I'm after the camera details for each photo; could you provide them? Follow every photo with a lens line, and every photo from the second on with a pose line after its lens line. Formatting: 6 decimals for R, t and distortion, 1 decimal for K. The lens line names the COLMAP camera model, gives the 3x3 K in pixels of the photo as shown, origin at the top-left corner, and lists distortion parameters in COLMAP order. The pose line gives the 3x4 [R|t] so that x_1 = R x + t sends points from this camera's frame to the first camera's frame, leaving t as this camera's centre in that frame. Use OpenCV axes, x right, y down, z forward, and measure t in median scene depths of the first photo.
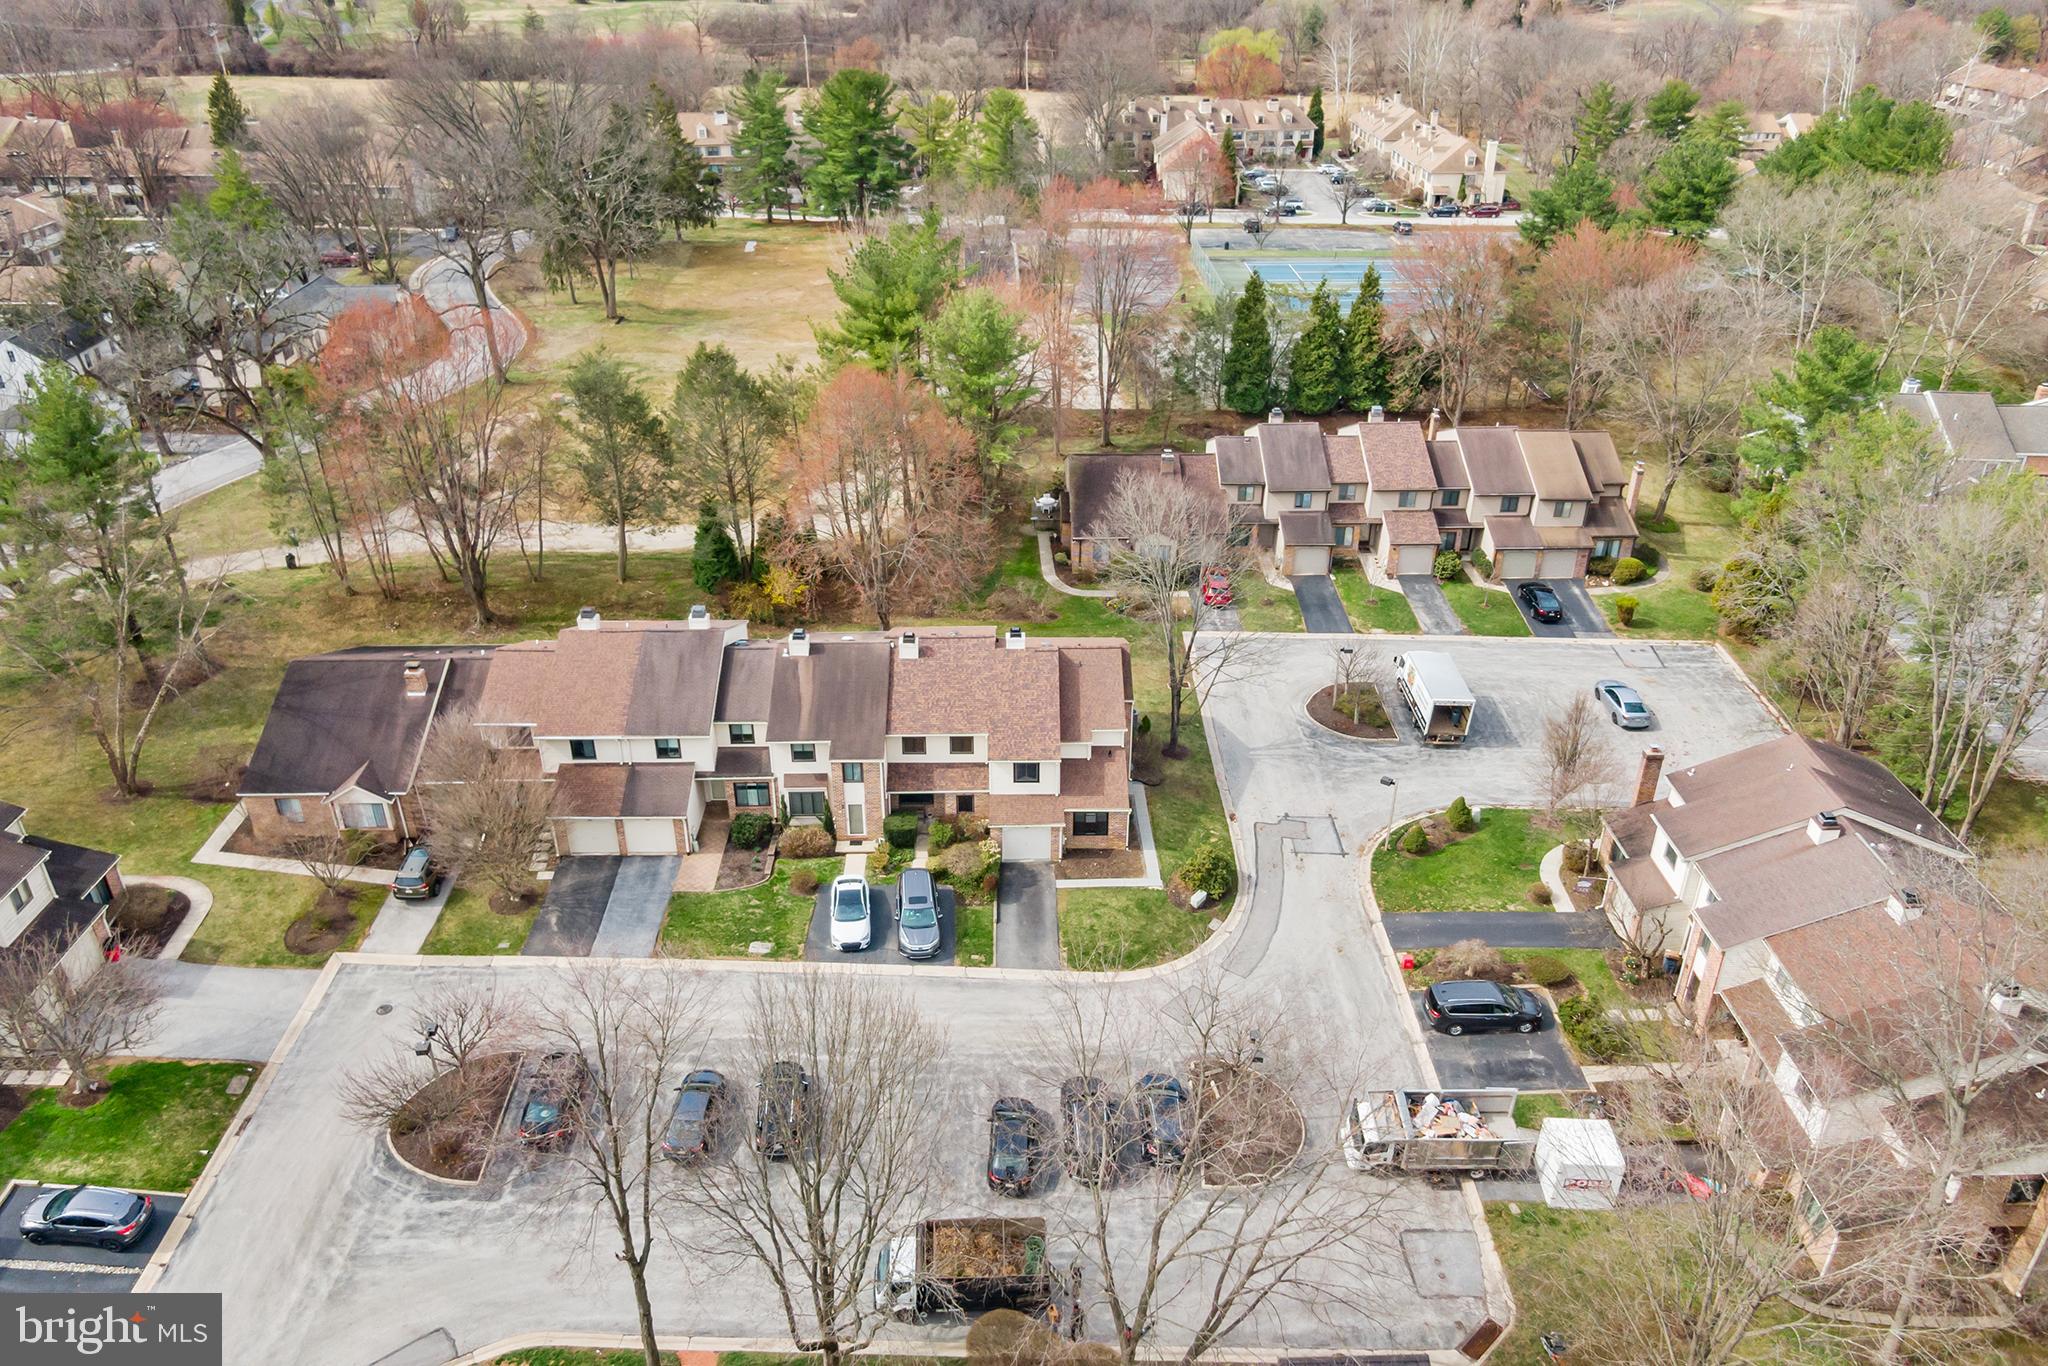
lens RADIAL K [[1452.1, 0, 1024.0], [0, 1452.1, 683.0], [0, 0, 1]] dist [0.063772, -0.111409]
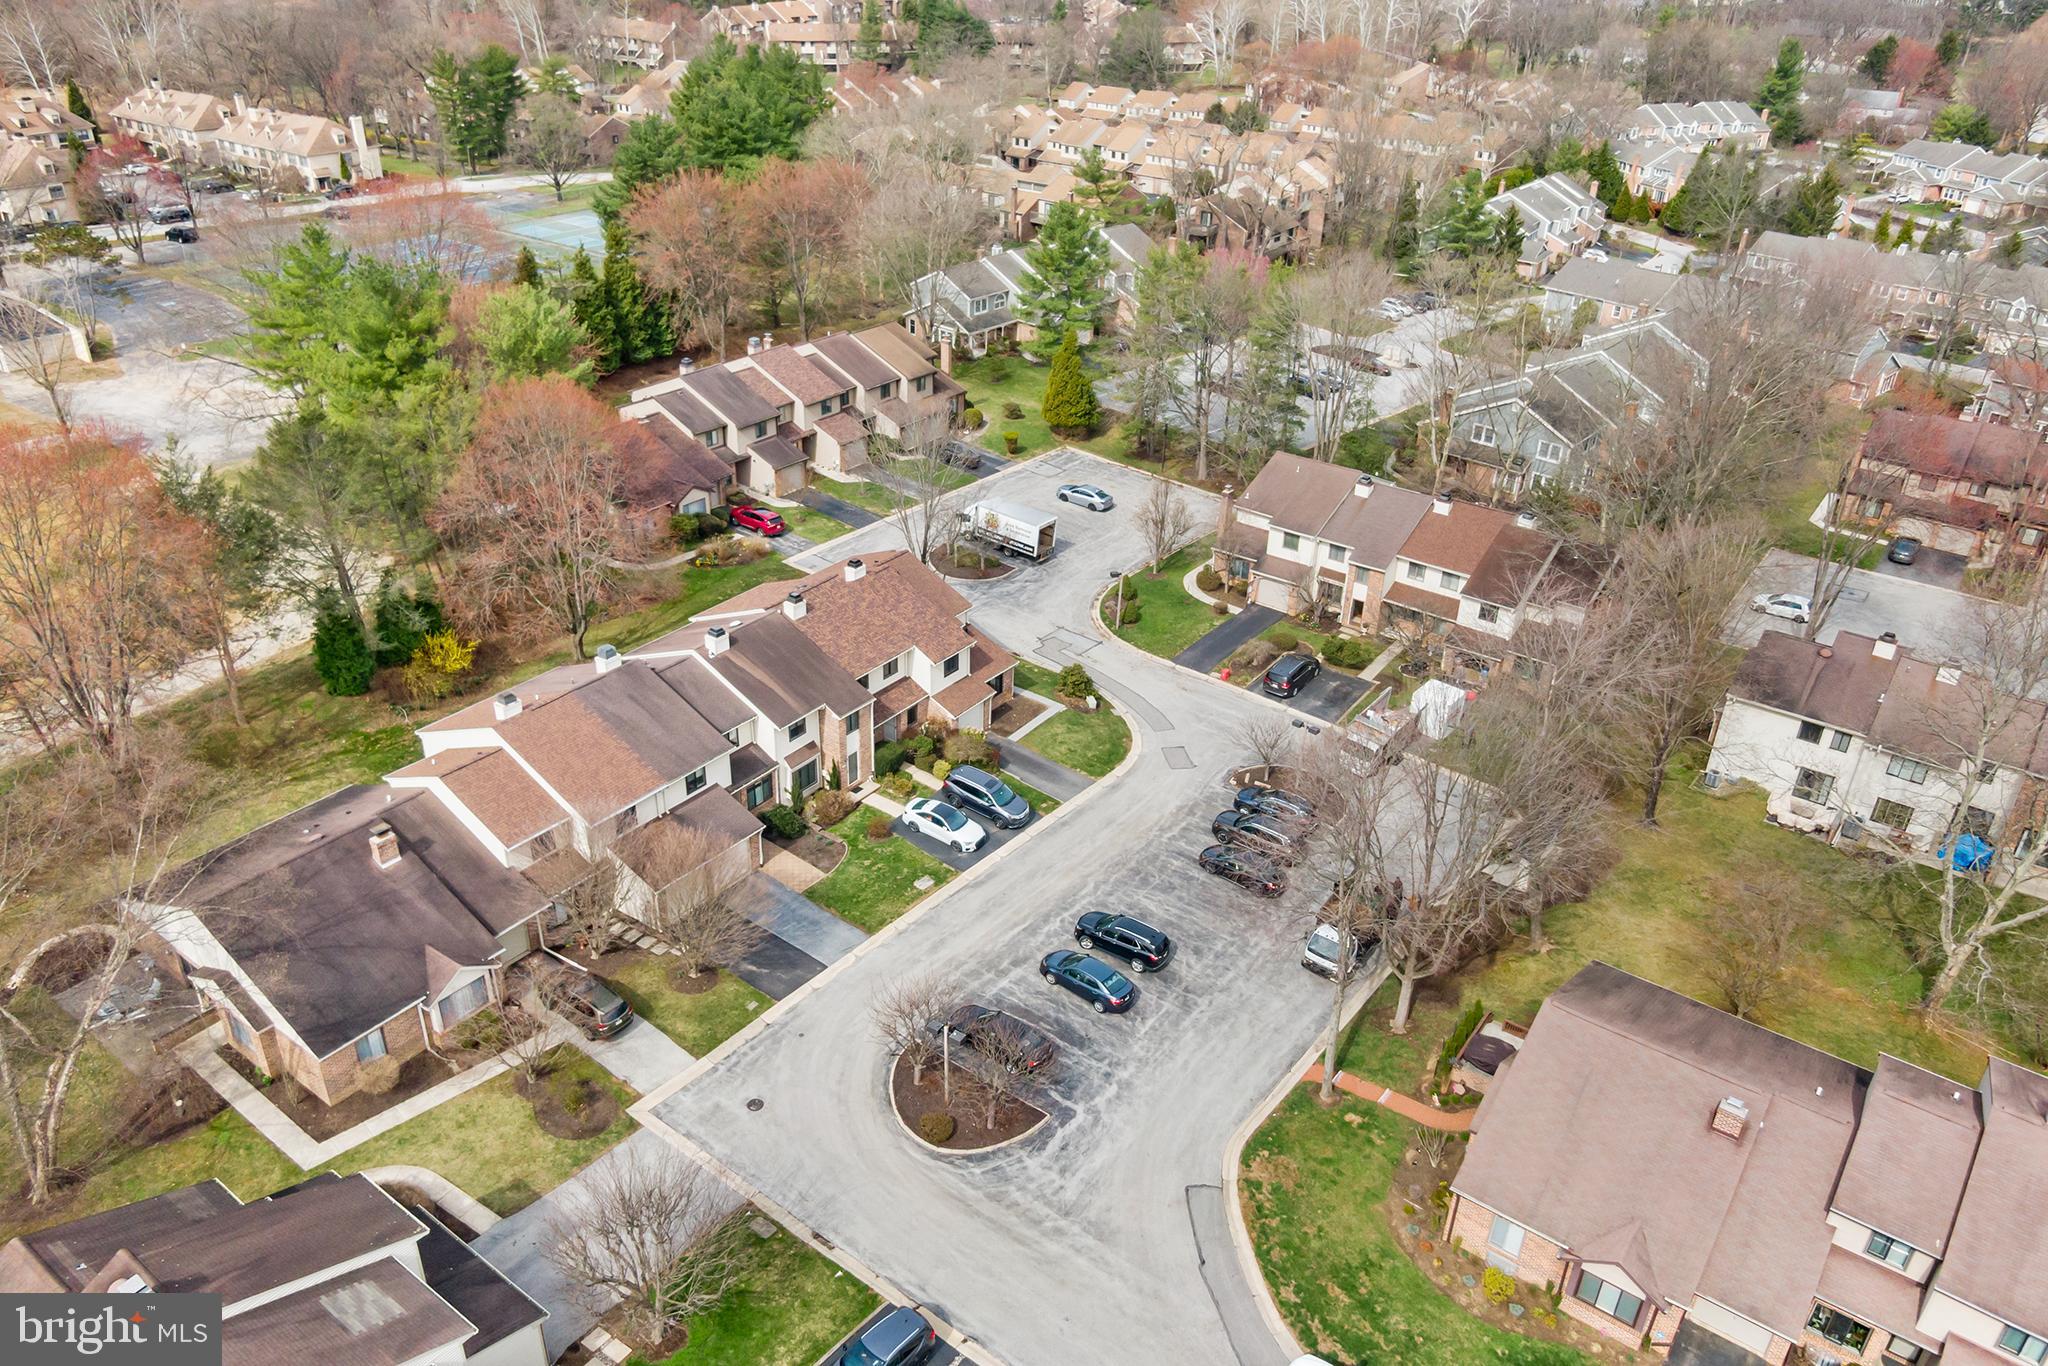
lens RADIAL K [[1452.1, 0, 1024.0], [0, 1452.1, 683.0], [0, 0, 1]] dist [0.063772, -0.111409]
pose [[0.604867, -0.373419, 0.703345, -0.755856], [0.360138, 0.916027, 0.176622, -0.103273], [-0.710237, 0.146469, 0.688557, 0.180998]]
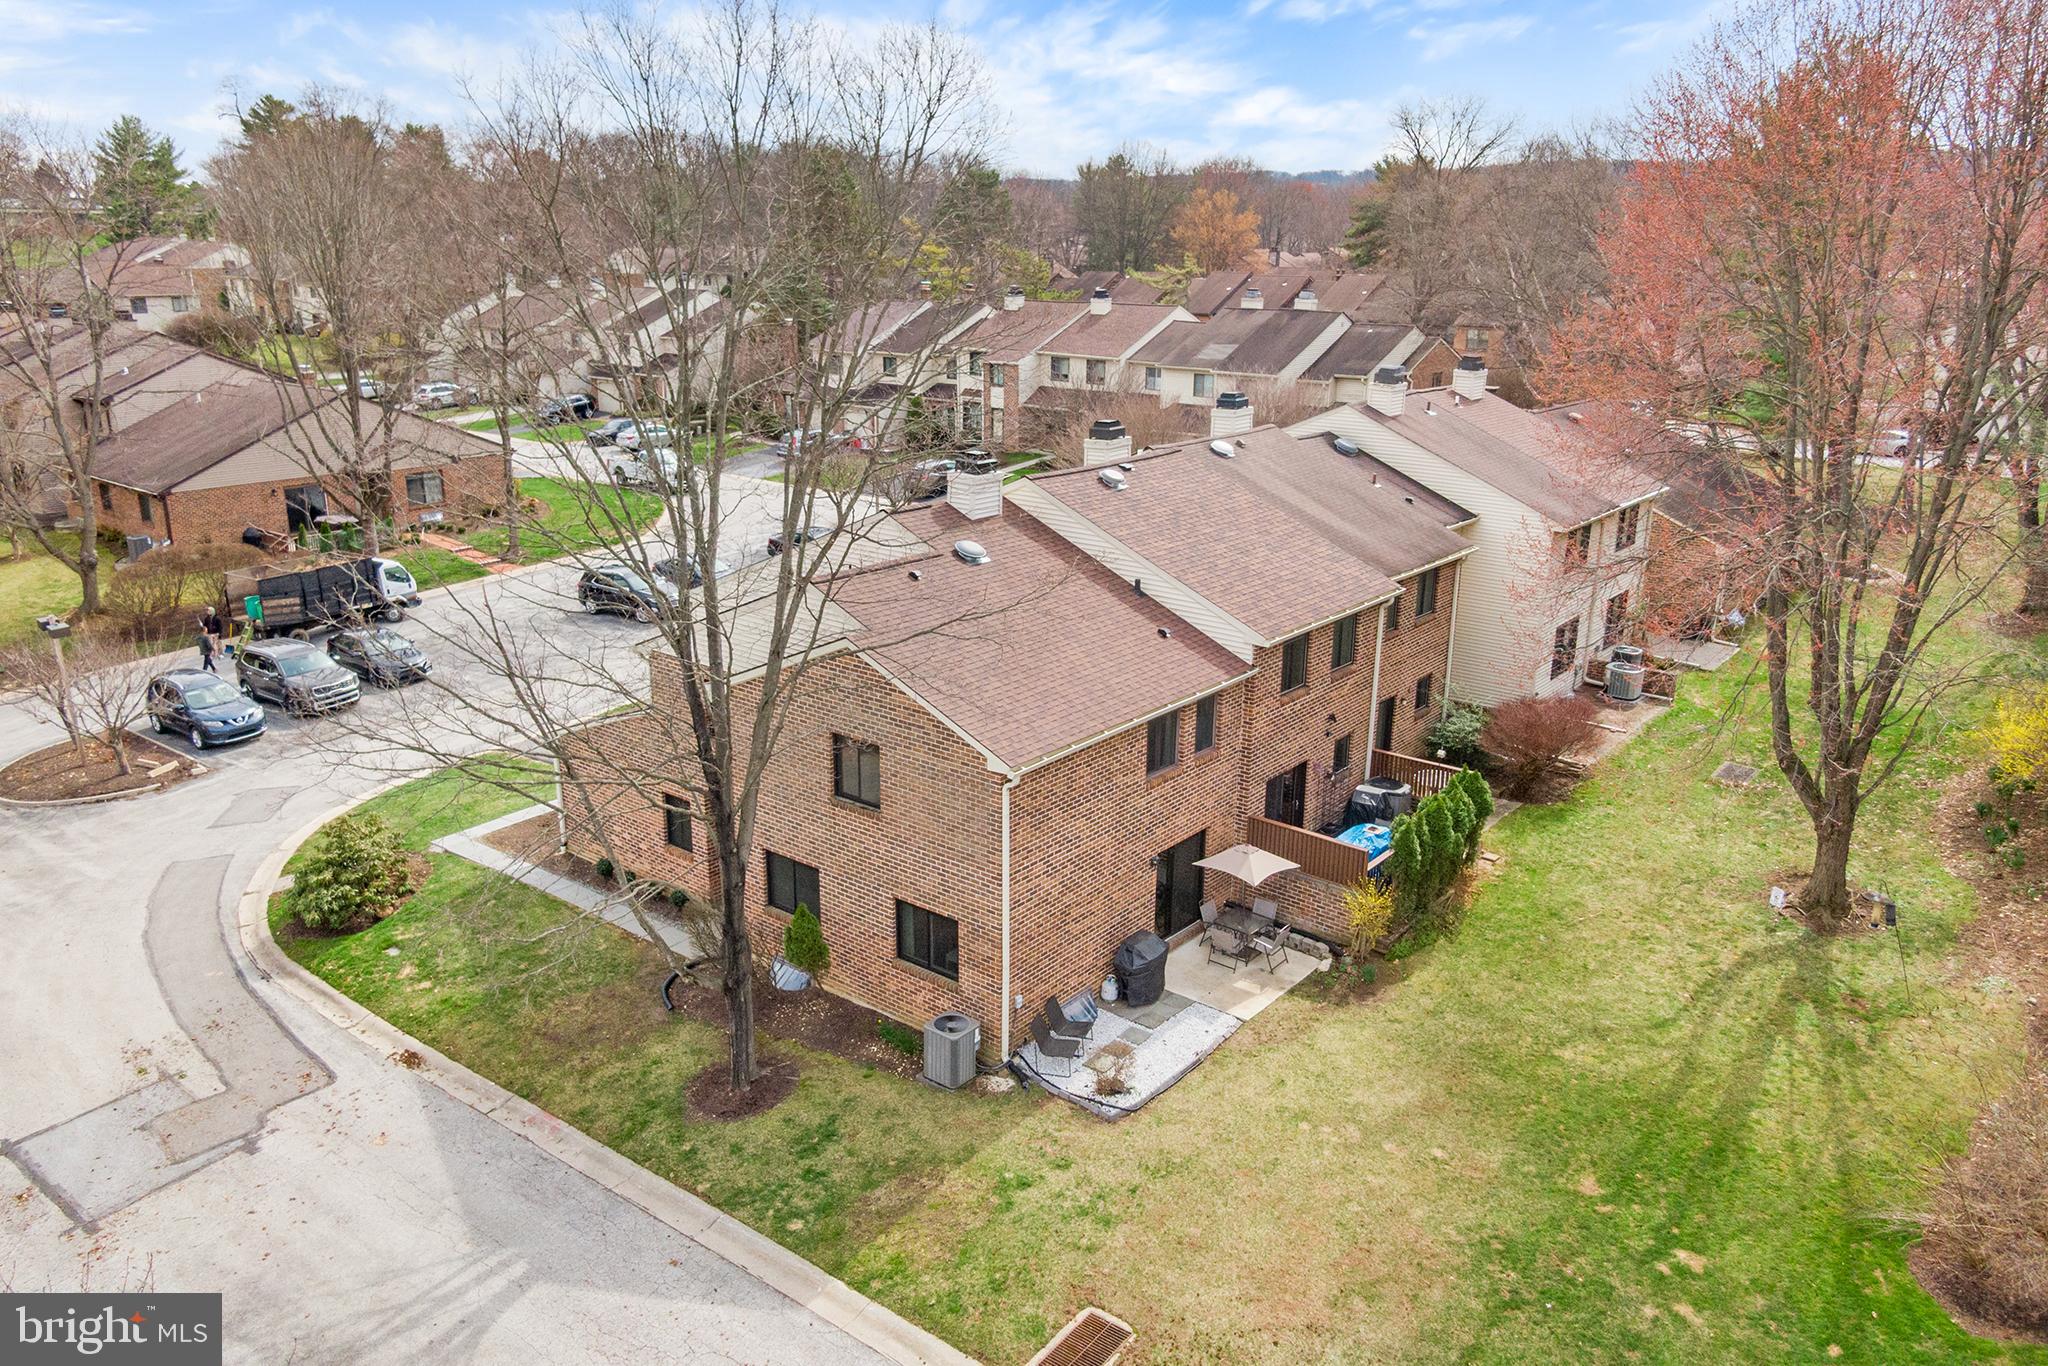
lens RADIAL K [[1452.1, 0, 1024.0], [0, 1452.1, 683.0], [0, 0, 1]] dist [0.063772, -0.111409]
pose [[-0.636950, 0.217064, -0.739715, 0.300099], [-0.382706, 0.743916, 0.547836, -0.219410], [0.669202, 0.632038, -0.390765, 1.245540]]
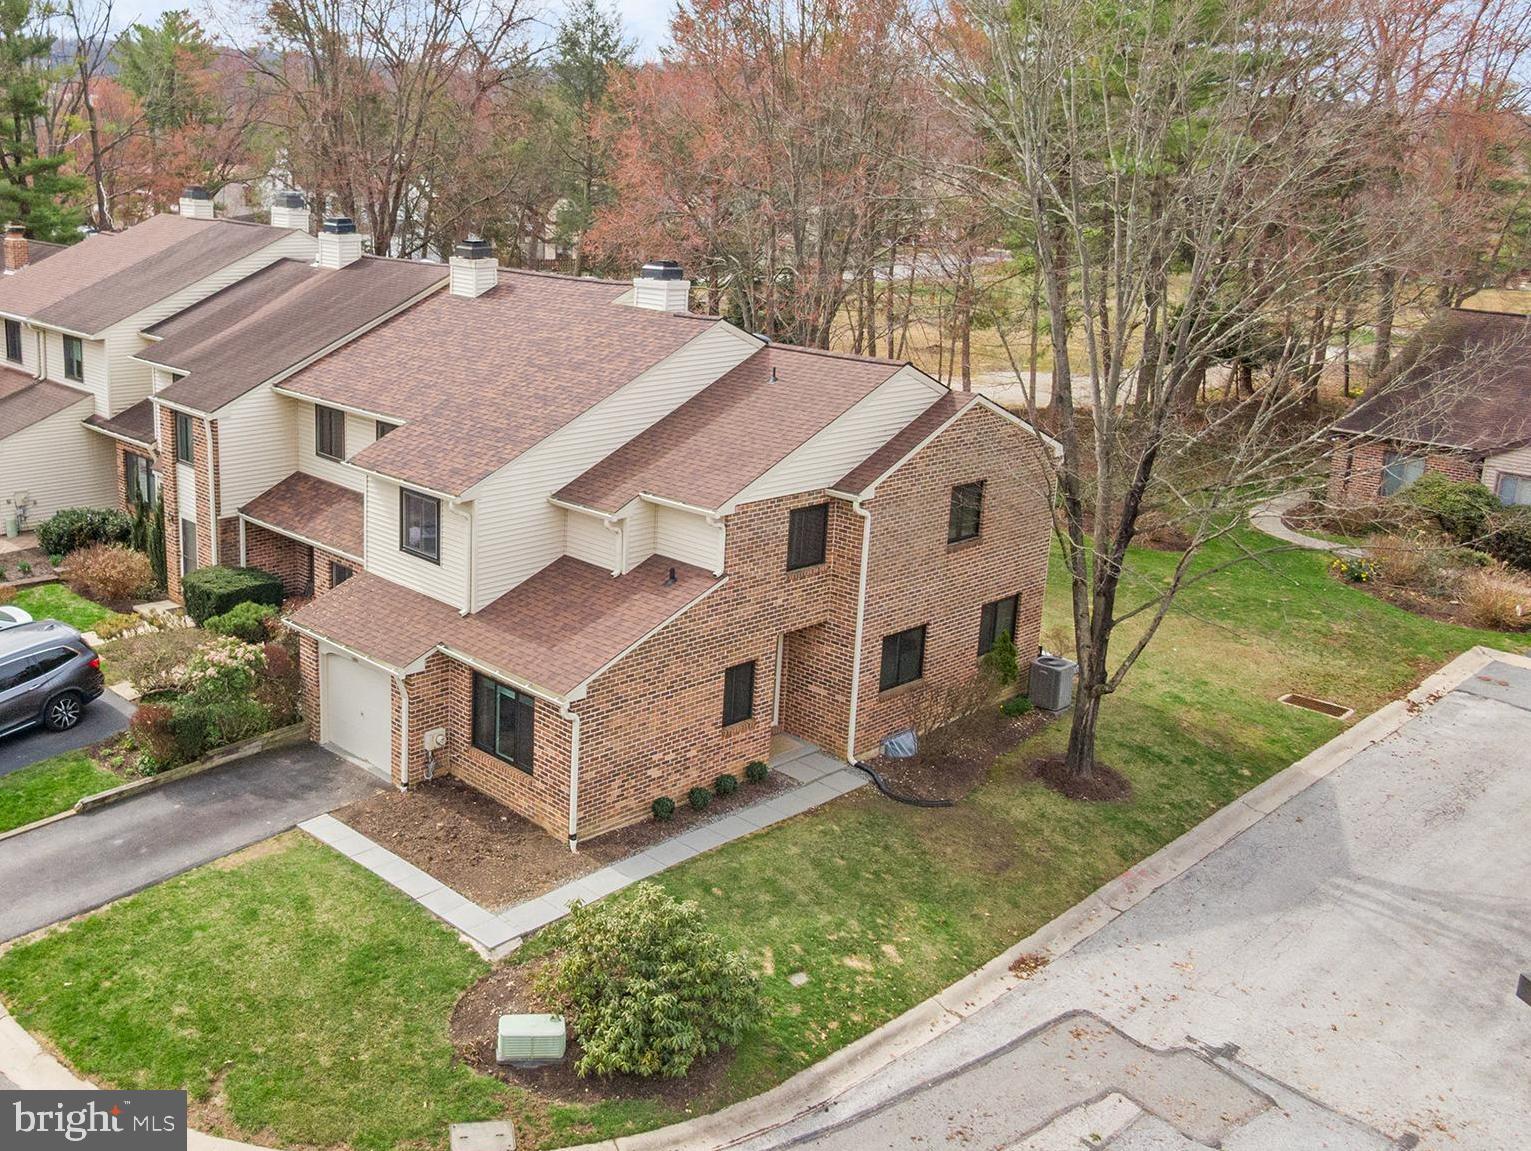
lens RADIAL K [[1459.7, 0, 546.8], [0, 1459.7, 518.7], [0, 0, 1]] dist [0.049170, -0.081040]
pose [[0.642654, 0.200681, -0.739407, 0.297398], [-0.389888, 0.916440, -0.090140, 0.079857], [0.659533, 0.346215, 0.667197, 0.760215]]
